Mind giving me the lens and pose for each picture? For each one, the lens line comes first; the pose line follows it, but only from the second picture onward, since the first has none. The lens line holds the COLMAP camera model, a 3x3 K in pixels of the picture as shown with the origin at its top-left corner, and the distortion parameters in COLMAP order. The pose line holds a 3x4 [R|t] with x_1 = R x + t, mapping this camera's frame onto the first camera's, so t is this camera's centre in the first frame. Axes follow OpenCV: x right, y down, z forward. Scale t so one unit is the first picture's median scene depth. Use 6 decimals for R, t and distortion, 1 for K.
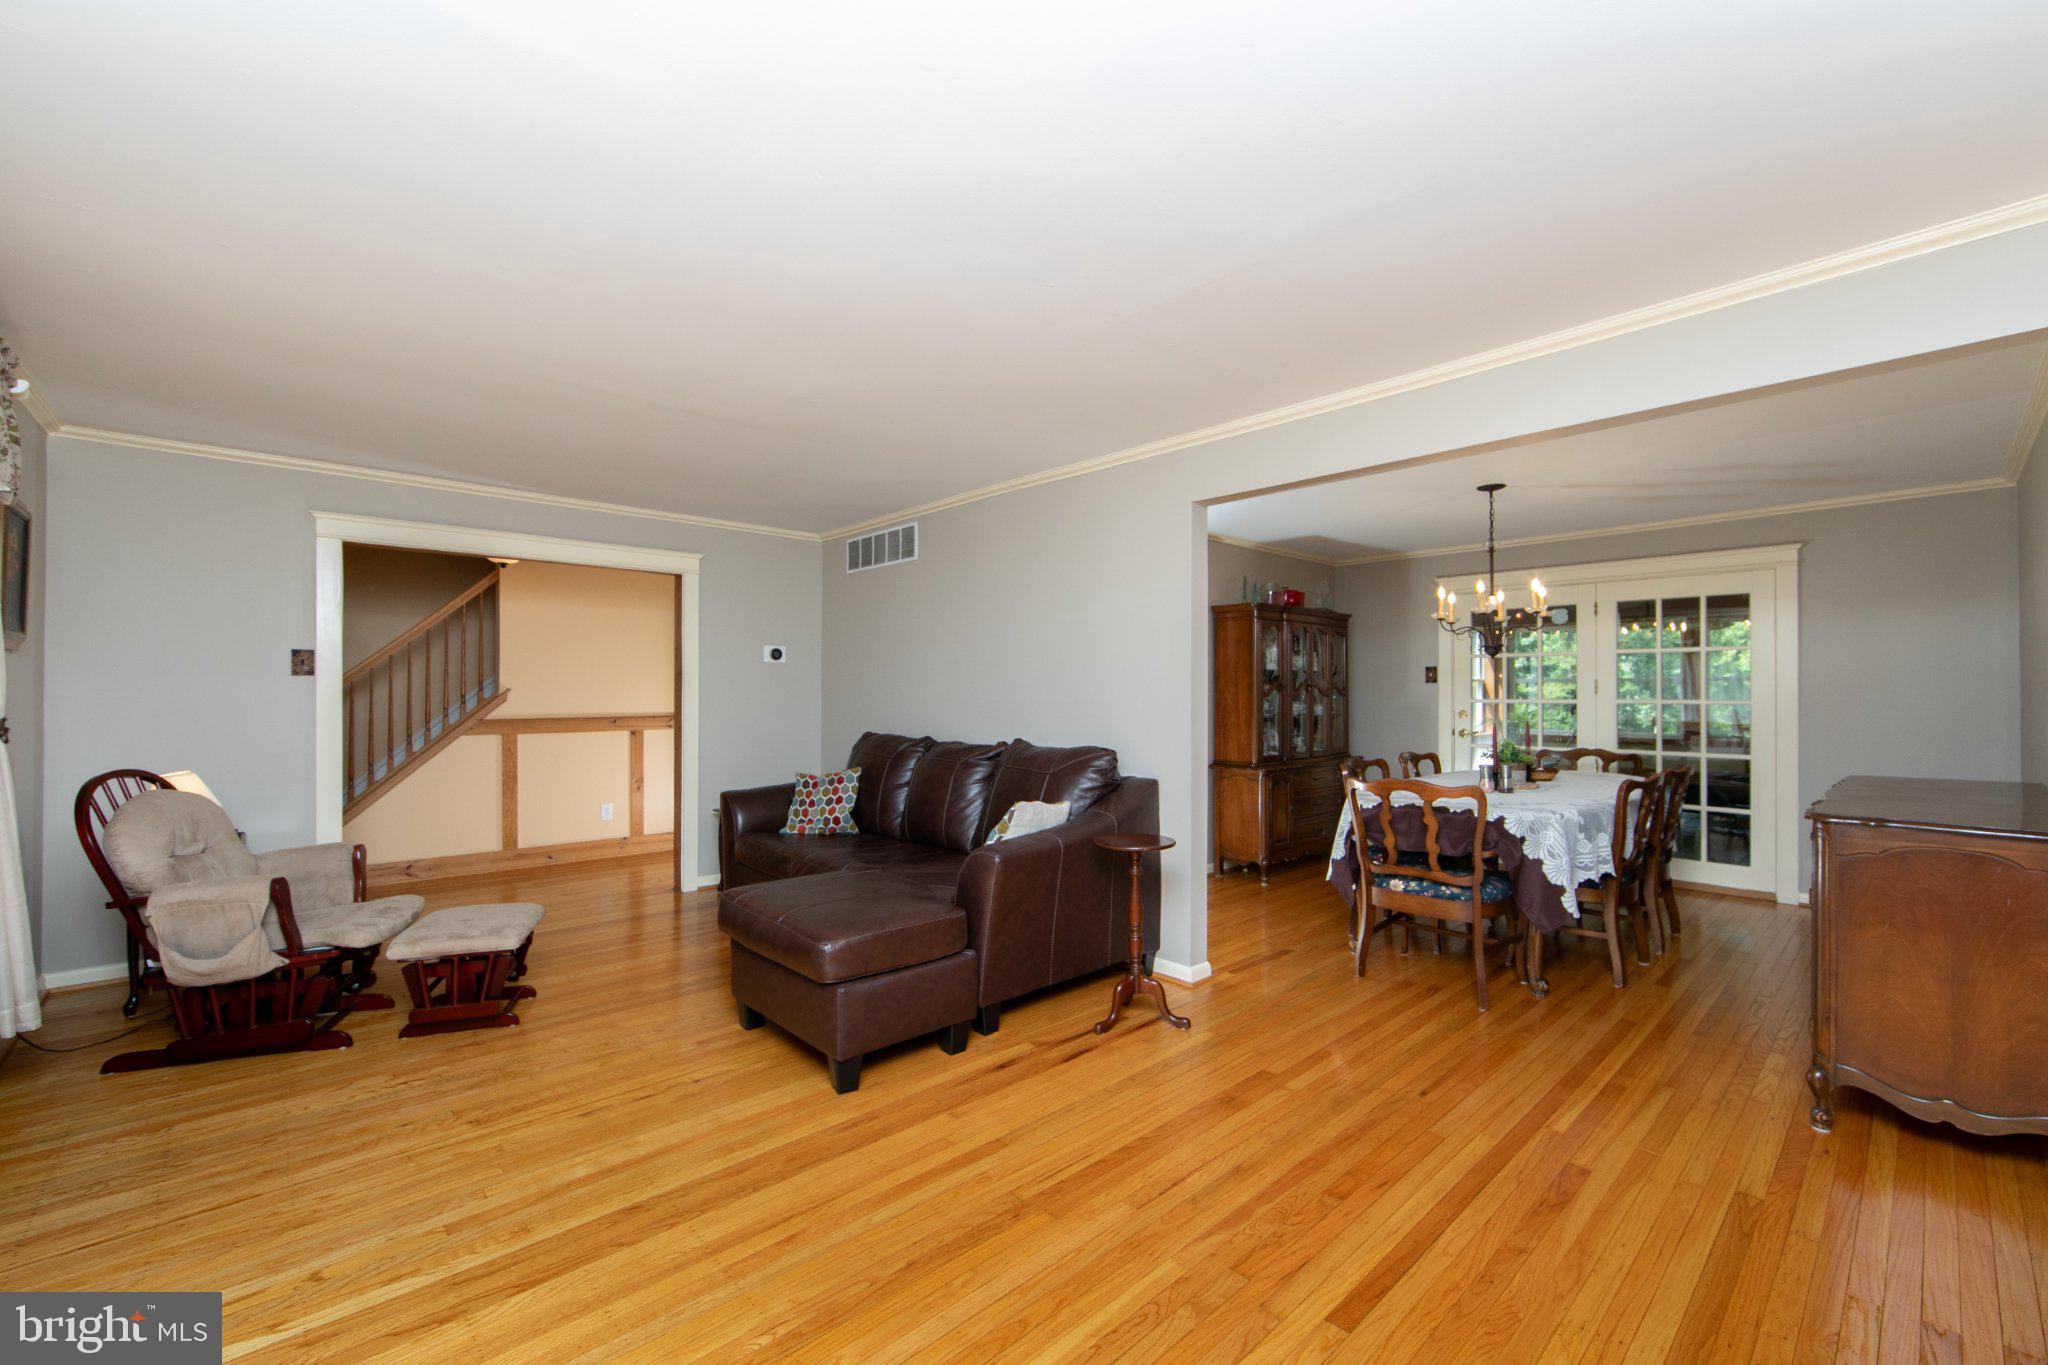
lens RADIAL K [[829.4, 0, 1031.5], [0, 829.4, 687.9], [0, 0, 1]] dist [0.003124, 0.000458]
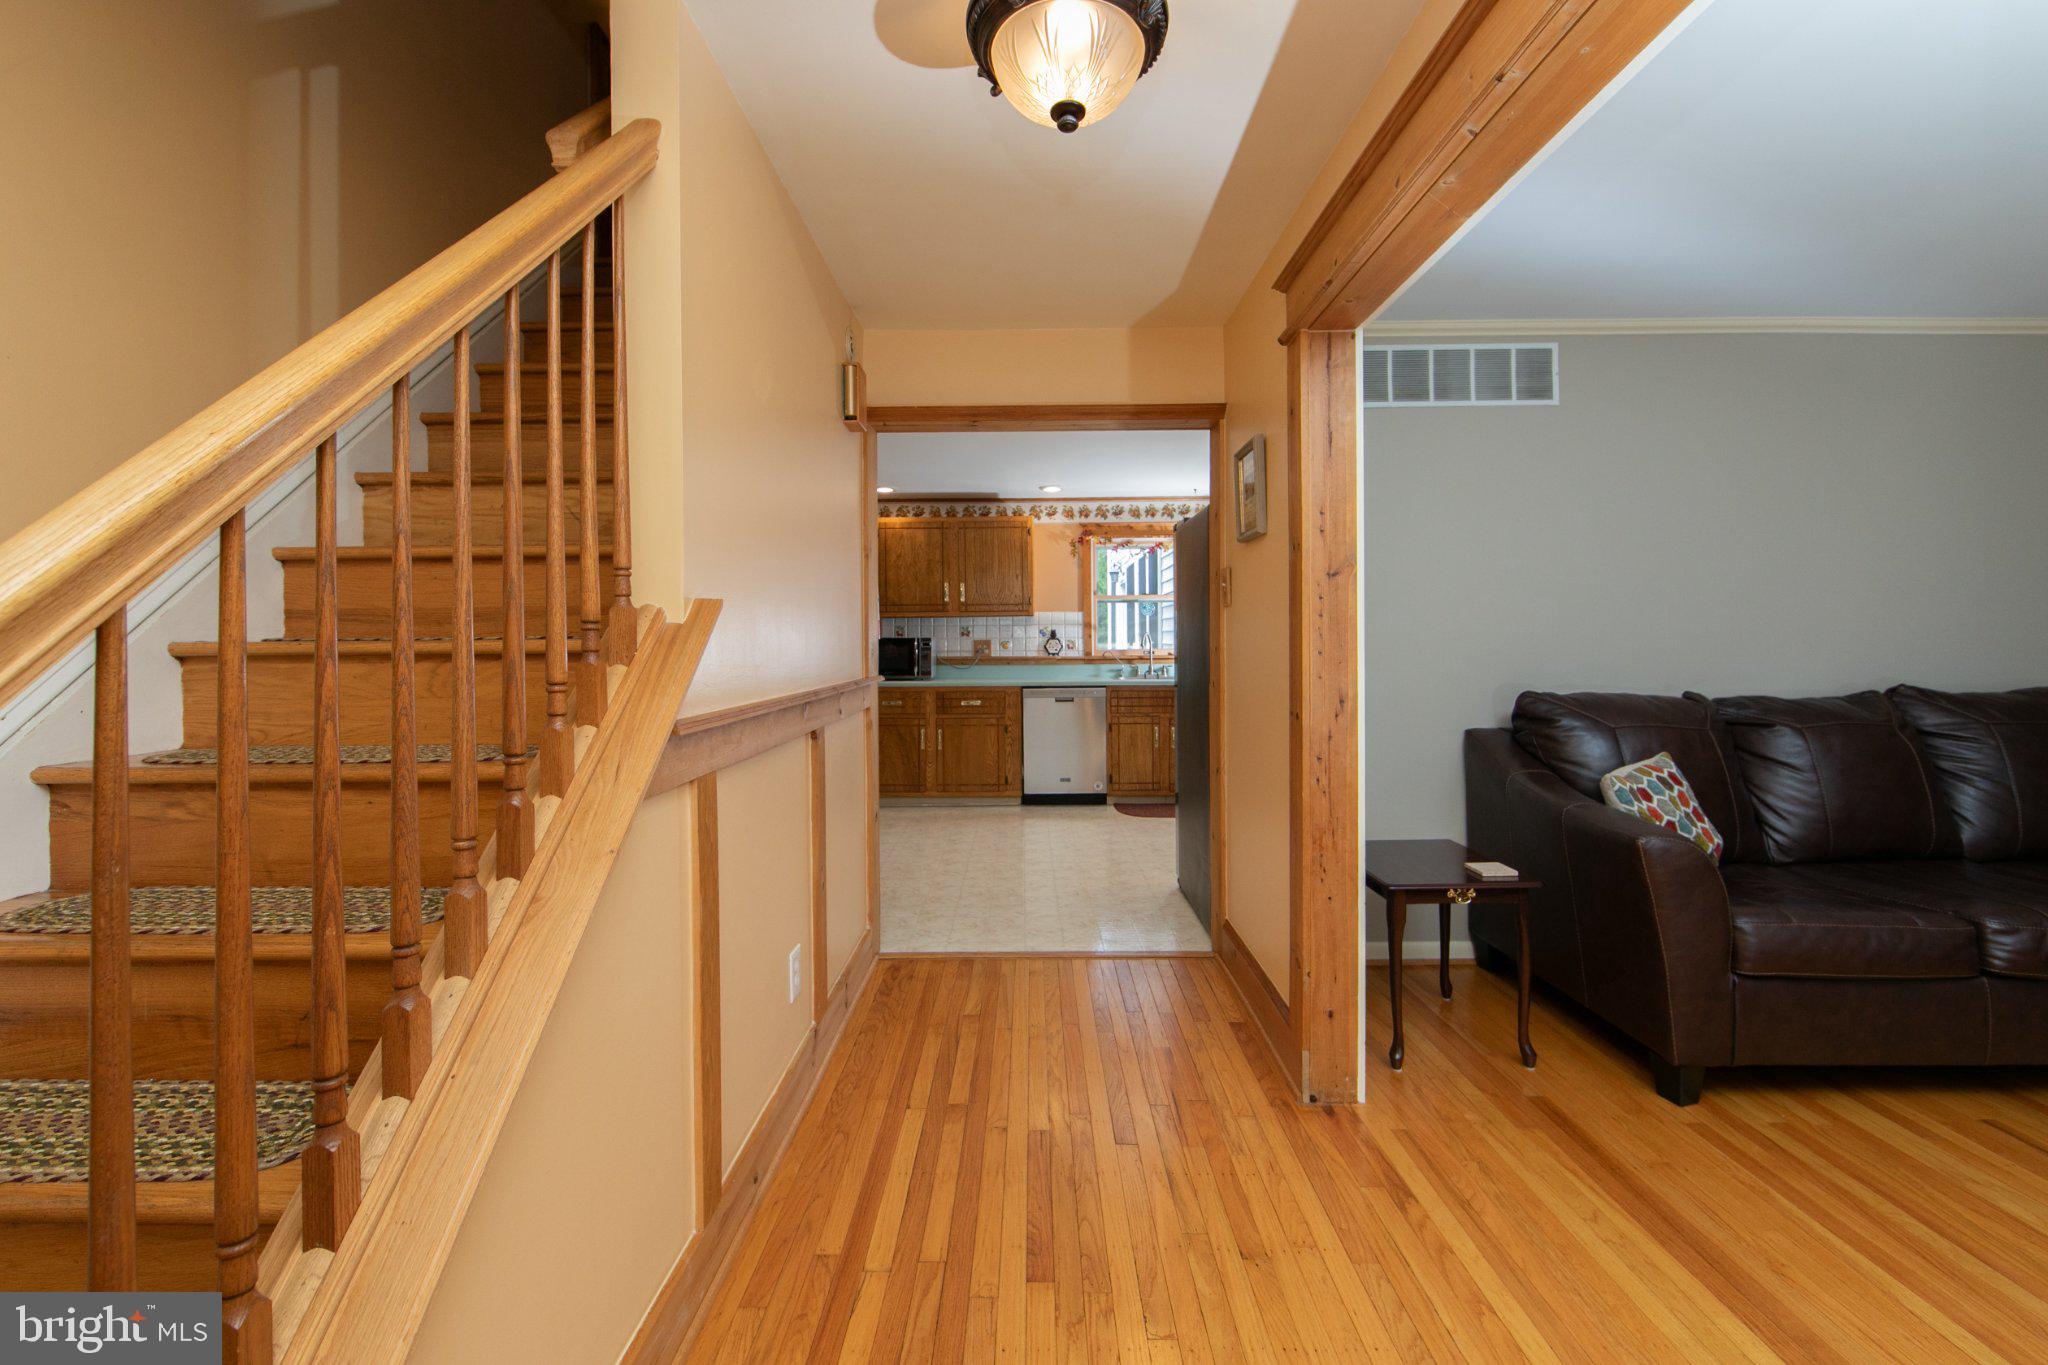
lens RADIAL K [[862.5, 0, 1032.7], [0, 862.5, 634.1], [0, 0, 1]] dist [-0.004270, -0.000539]
pose [[0.684734, 0.002966, 0.728787, -0.945509], [0.002612, 0.999975, -0.006524, 0.018516], [-0.728789, 0.006371, 0.684709, 0.926917]]
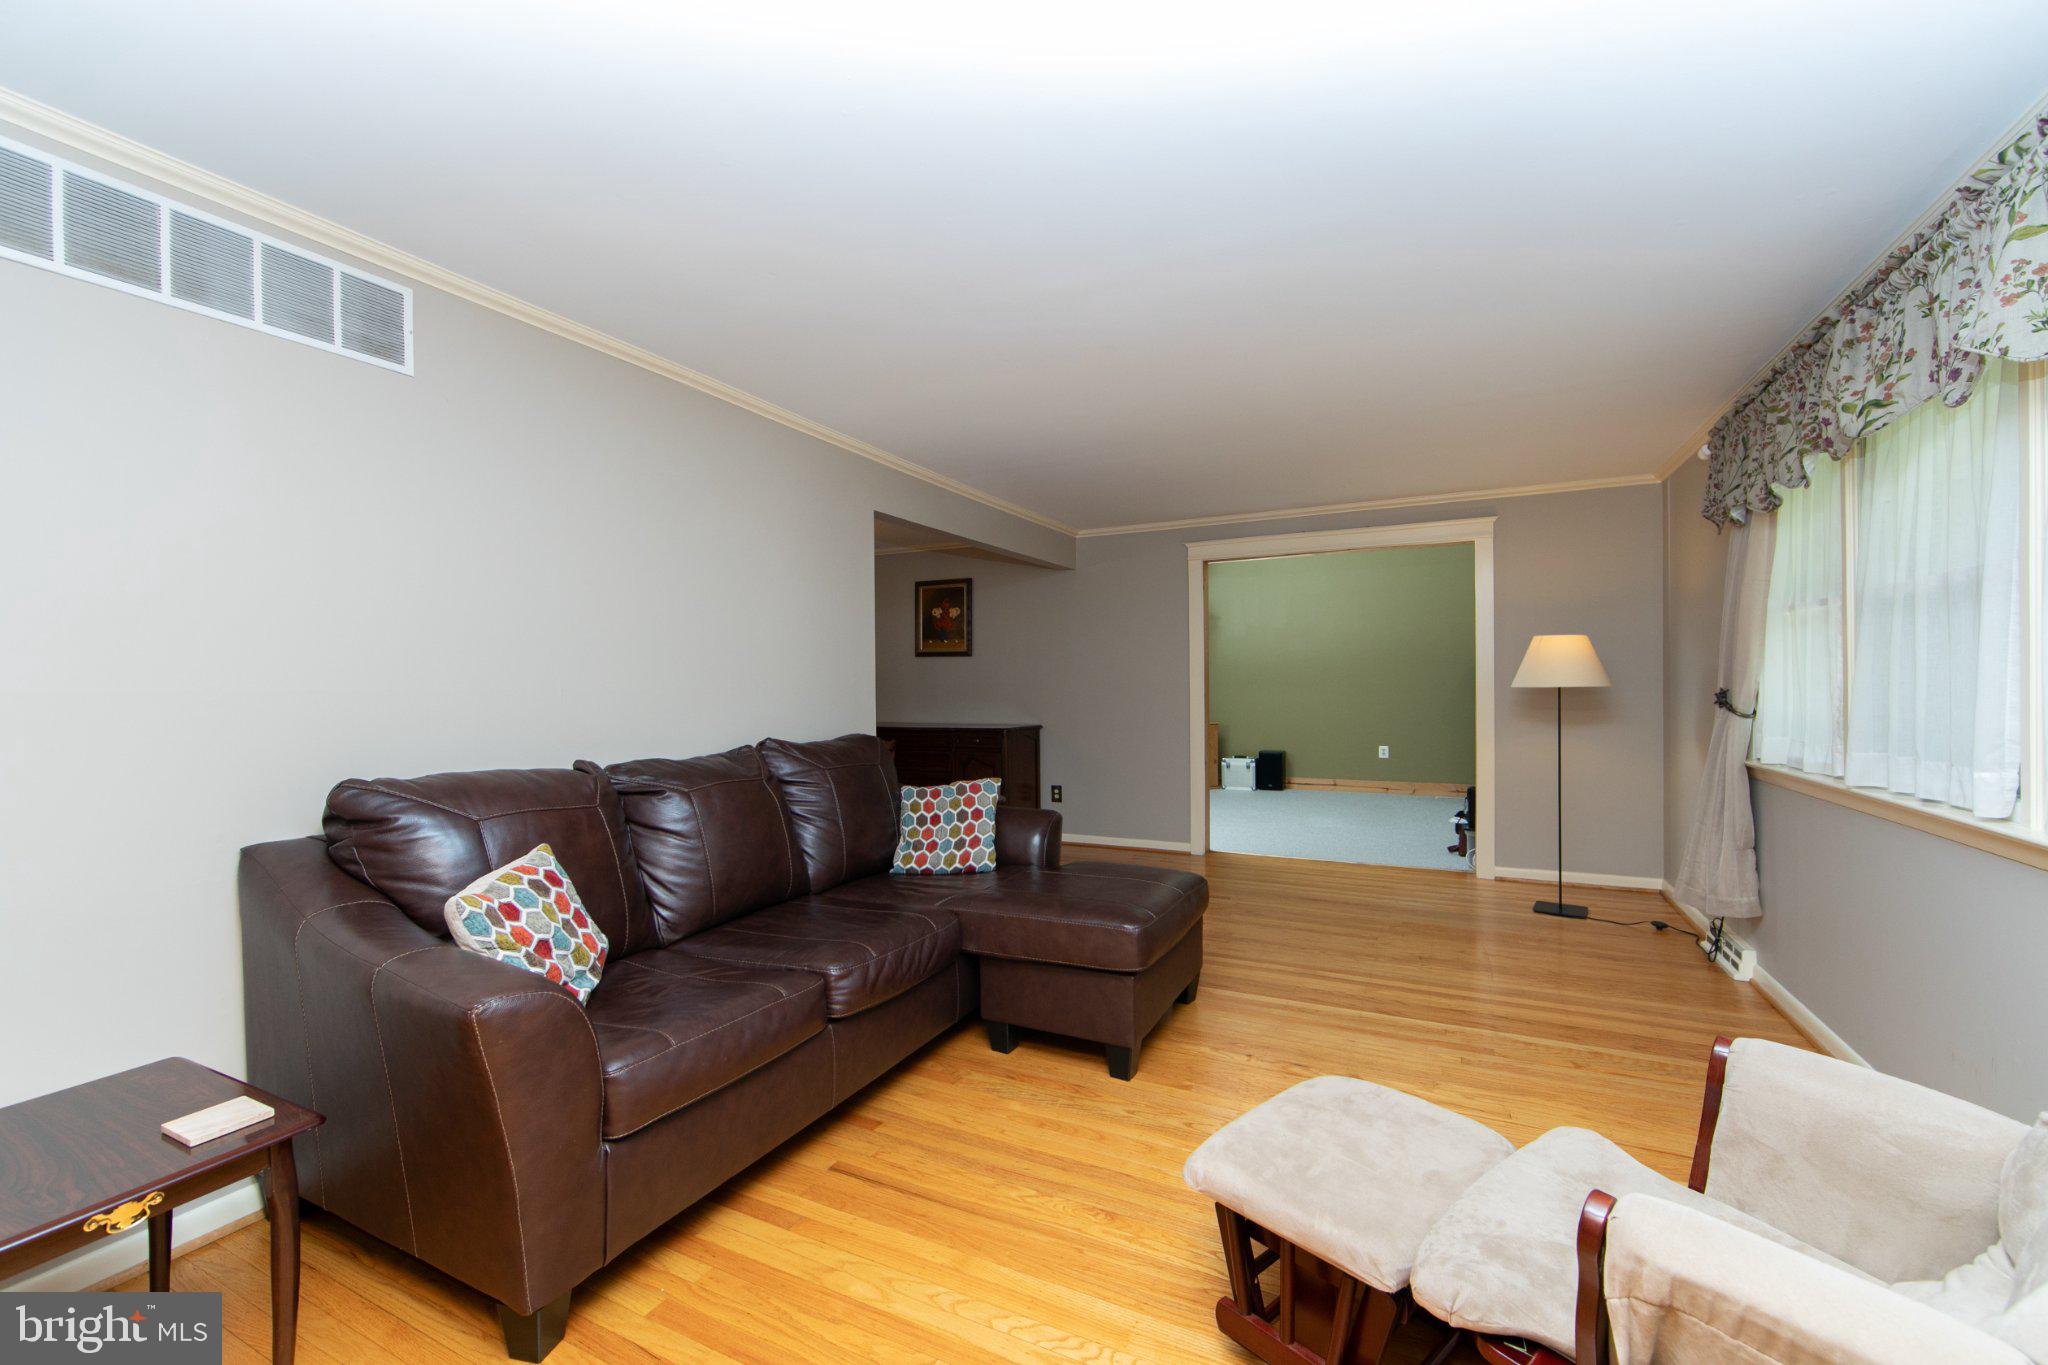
lens RADIAL K [[829.4, 0, 1039.3], [0, 829.4, 687.0], [0, 0, 1]] dist [0.003124, 0.000458]
pose [[-0.352228, 0.006098, 0.935894, -0.730699], [0.008846, 0.999956, -0.003187, 0.016210], [-0.935873, 0.007156, -0.352266, 0.922507]]
